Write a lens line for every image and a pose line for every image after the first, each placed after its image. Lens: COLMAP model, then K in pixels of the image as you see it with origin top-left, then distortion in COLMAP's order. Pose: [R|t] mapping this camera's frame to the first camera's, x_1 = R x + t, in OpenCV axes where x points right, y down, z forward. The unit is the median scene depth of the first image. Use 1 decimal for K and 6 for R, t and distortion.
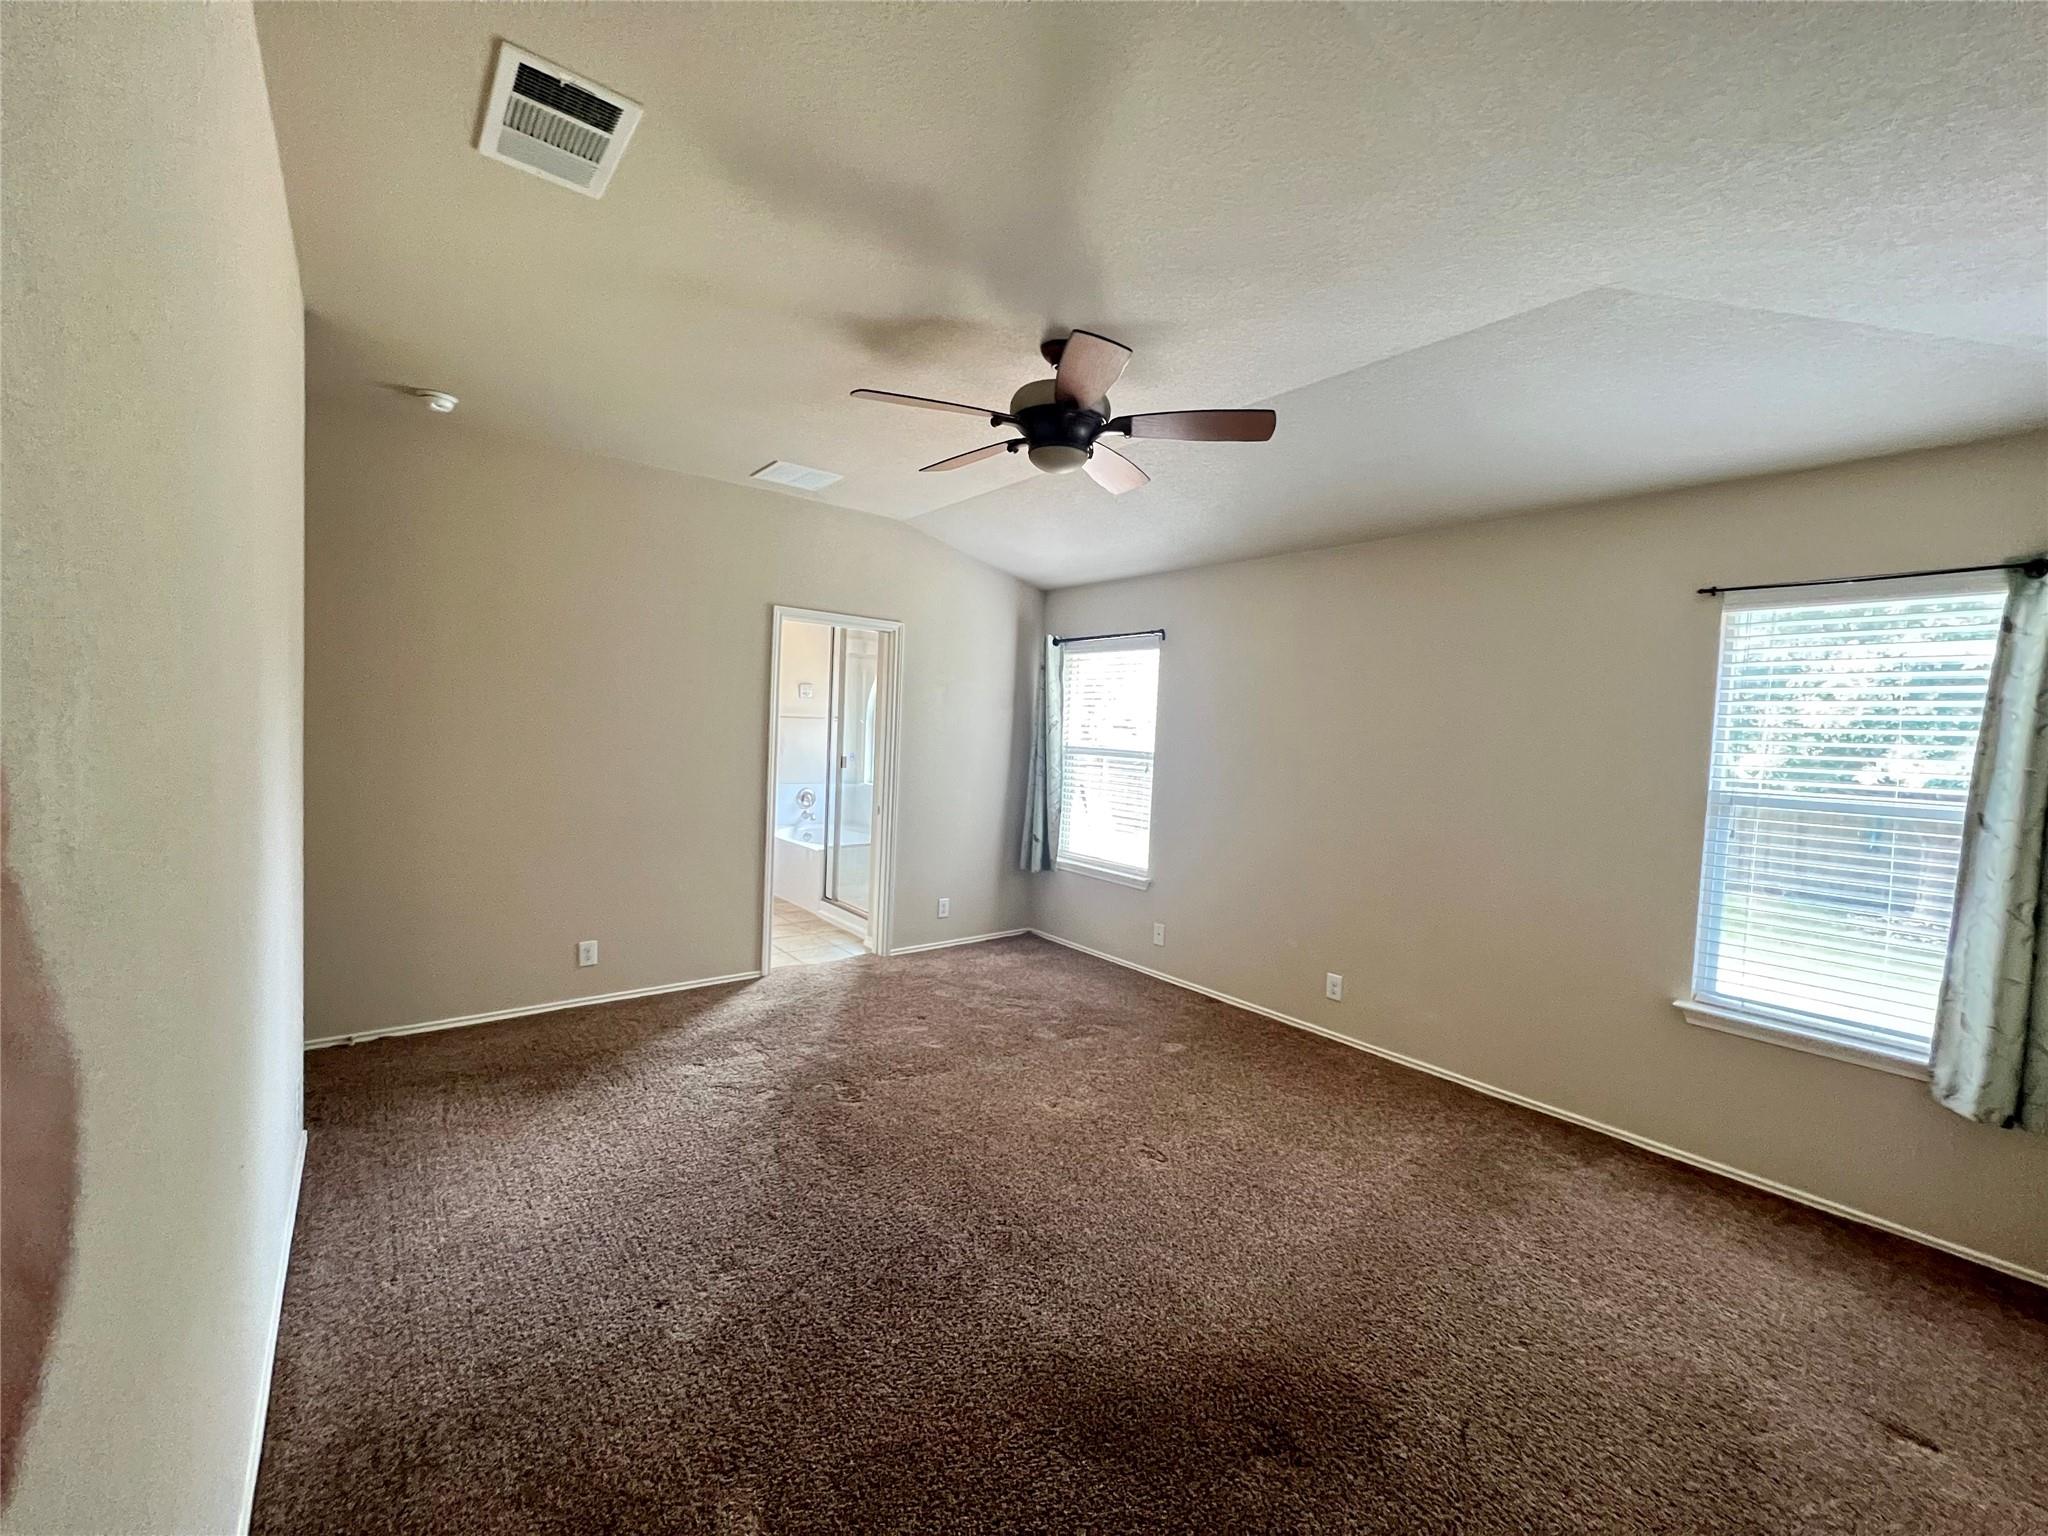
lens RADIAL K [[821.7, 0, 1024.0], [0, 821.7, 768.0], [0, 0, 1]] dist [-0.000268, -0.000009]
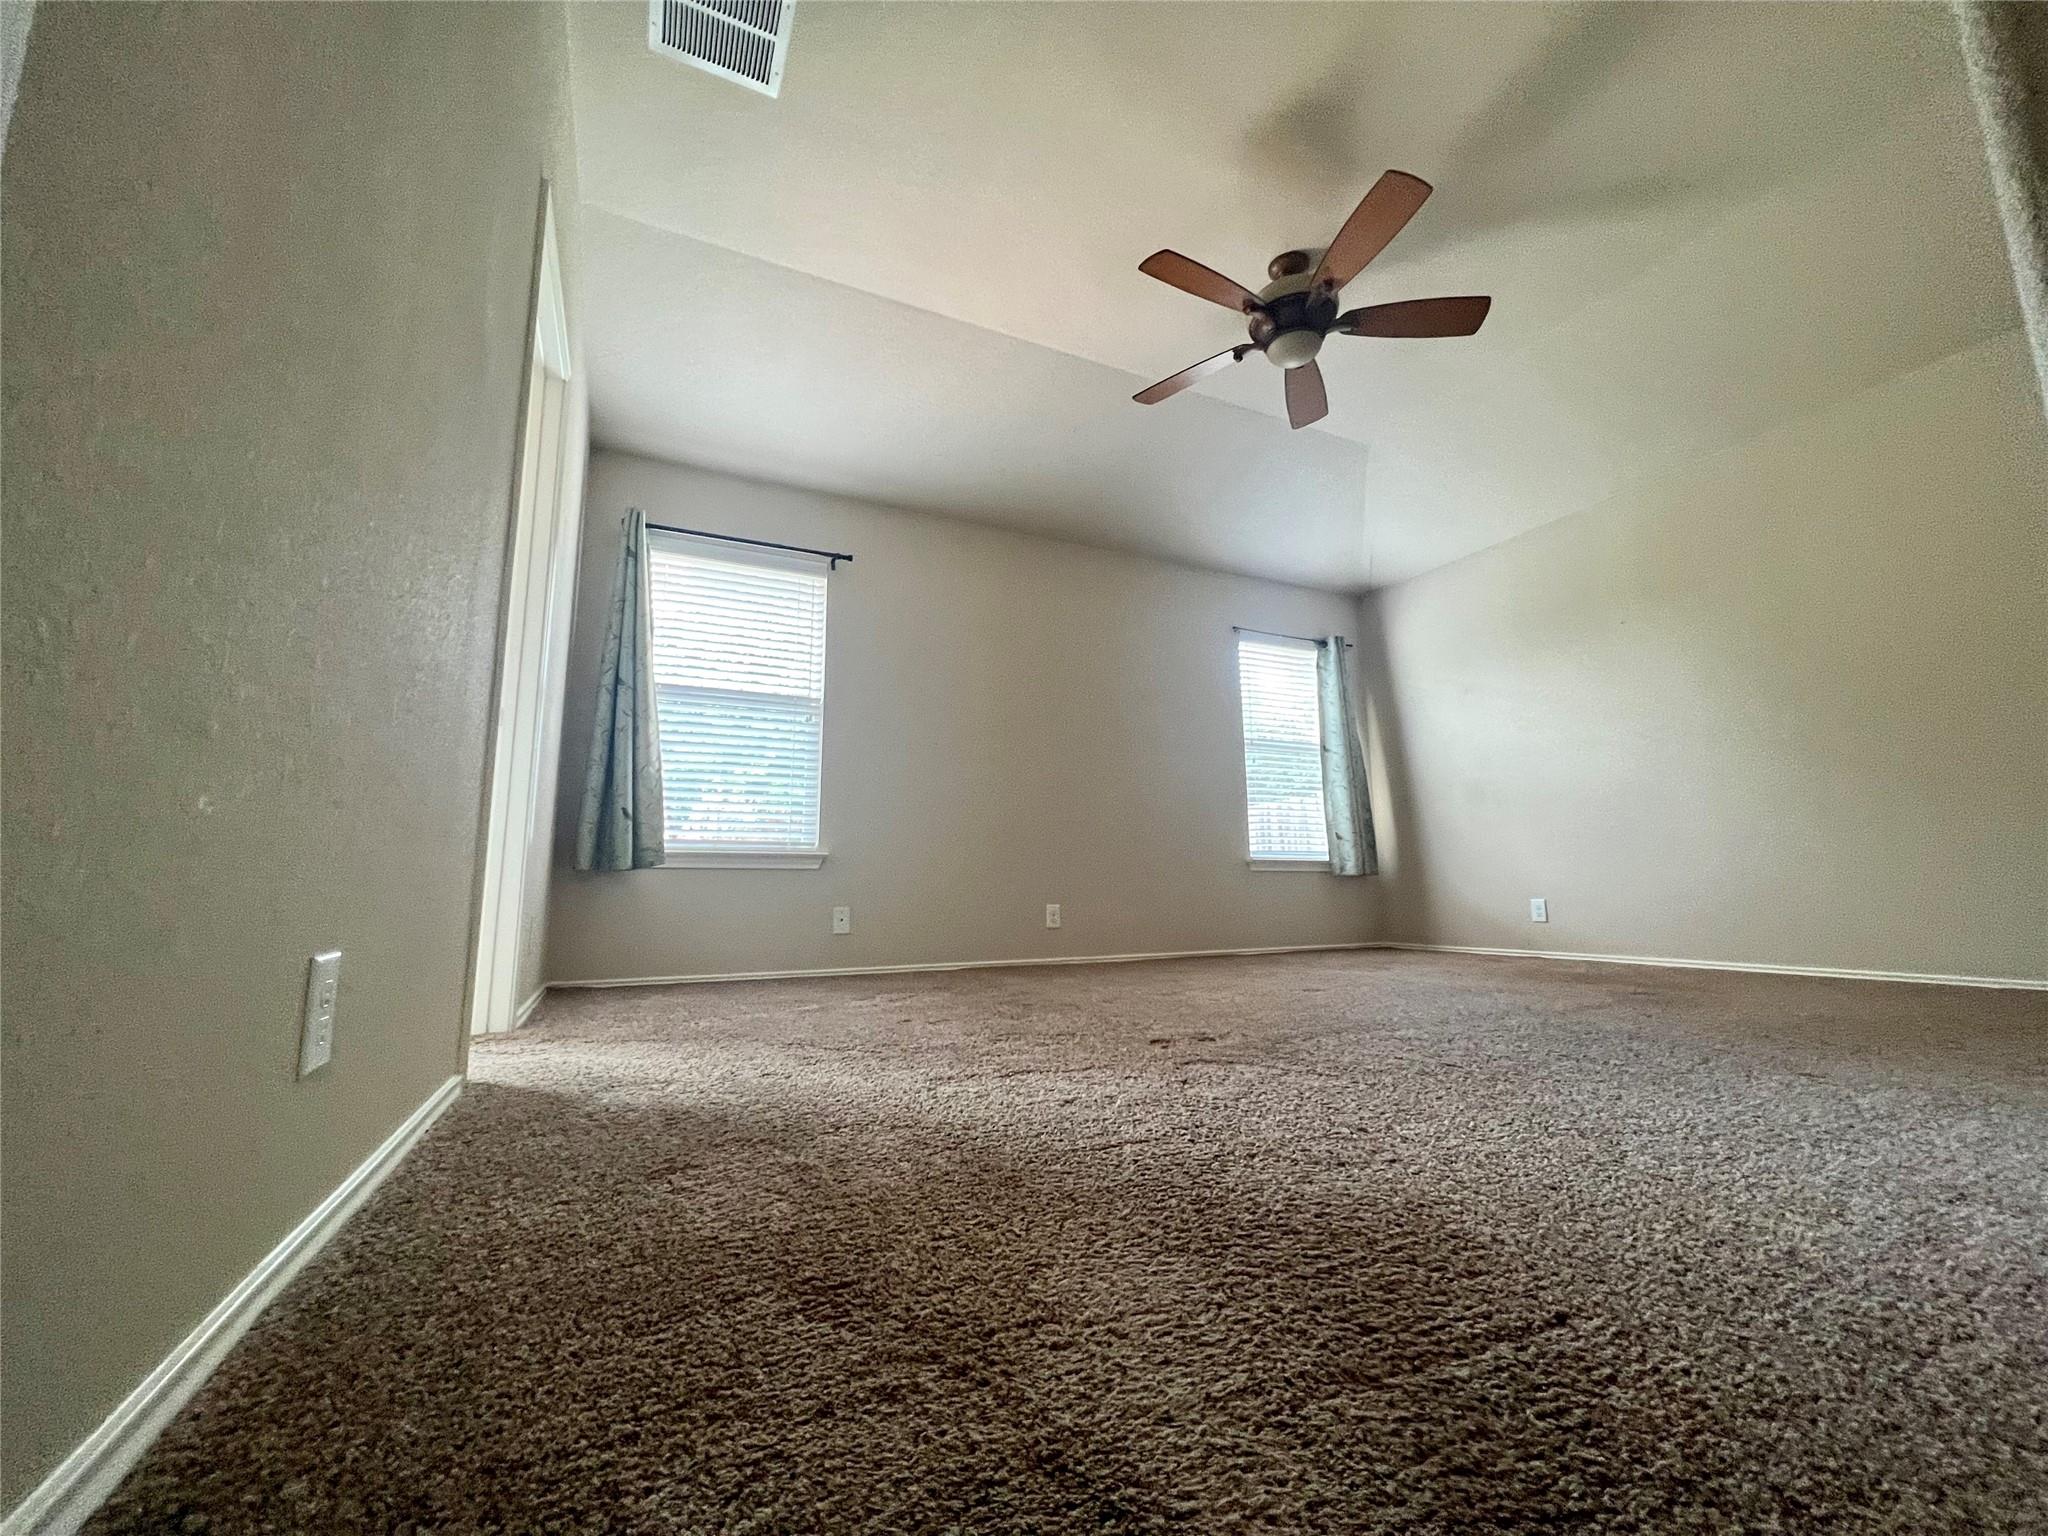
lens RADIAL K [[821.7, 0, 1024.0], [0, 821.7, 768.0], [0, 0, 1]] dist [-0.000268, -0.000009]
pose [[0.229904, 0.105321, 0.967498, -0.702890], [0.066378, 0.990115, -0.123556, 0.200003], [-0.970947, 0.092626, 0.220640, 0.764848]]
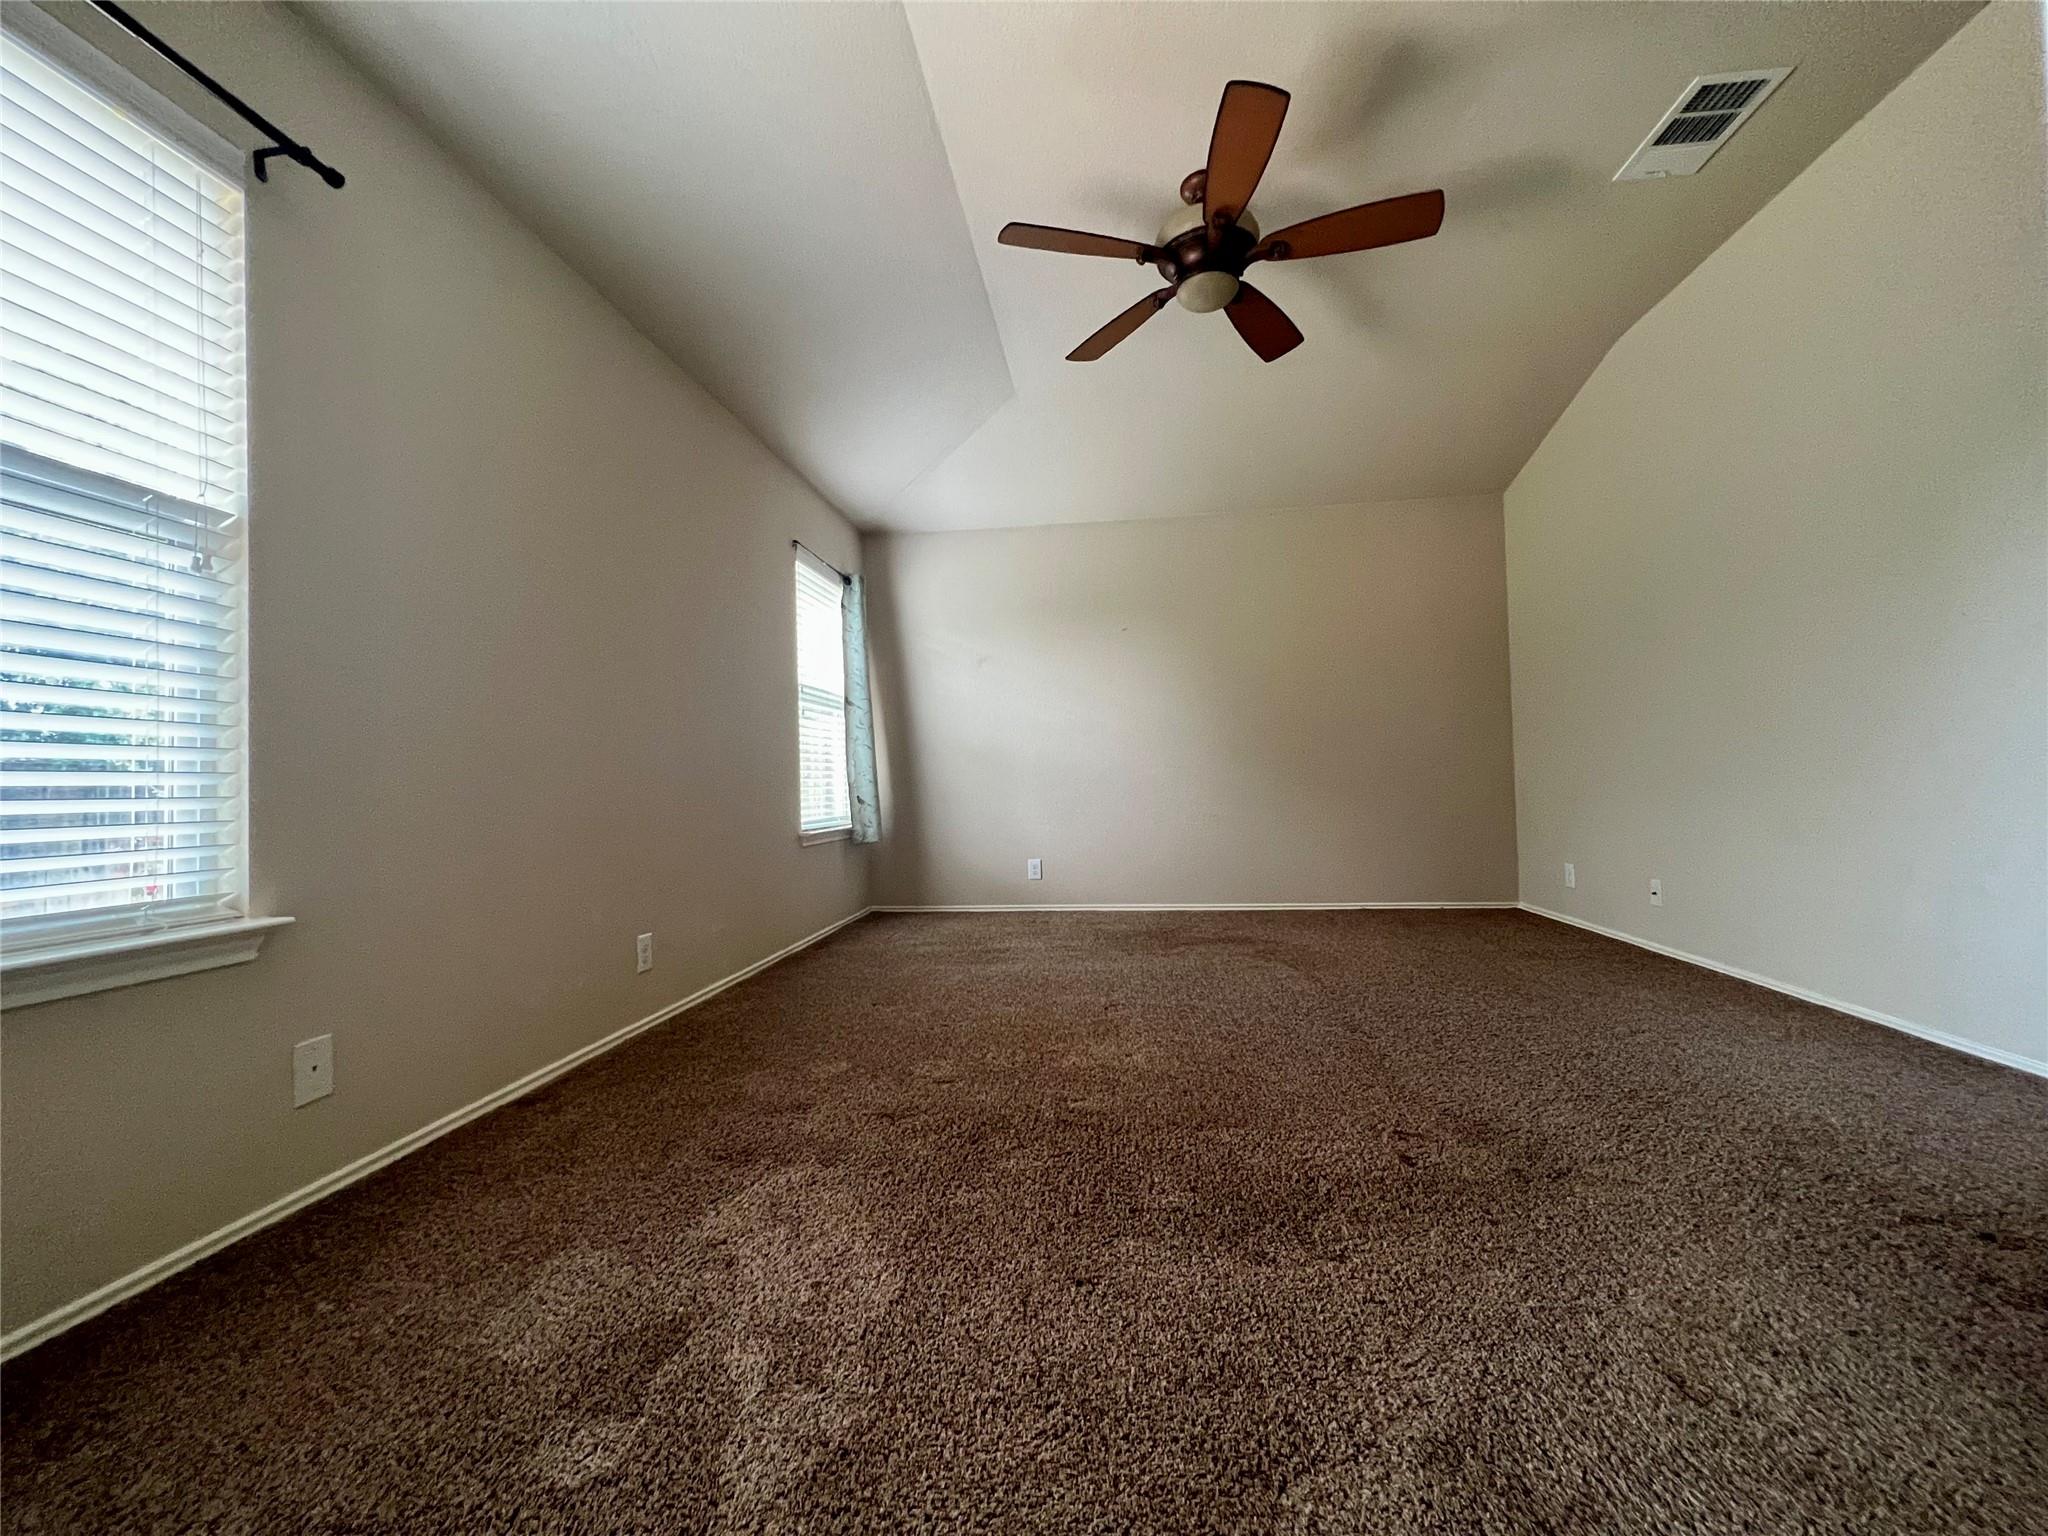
lens RADIAL K [[821.7, 0, 1024.0], [0, 821.7, 768.0], [0, 0, 1]] dist [-0.000268, -0.000009]
pose [[-0.697613, -0.008499, 0.716424, -0.333842], [0.034019, 0.998409, 0.044971, 0.089532], [-0.715666, 0.055744, -0.696214, 1.223796]]
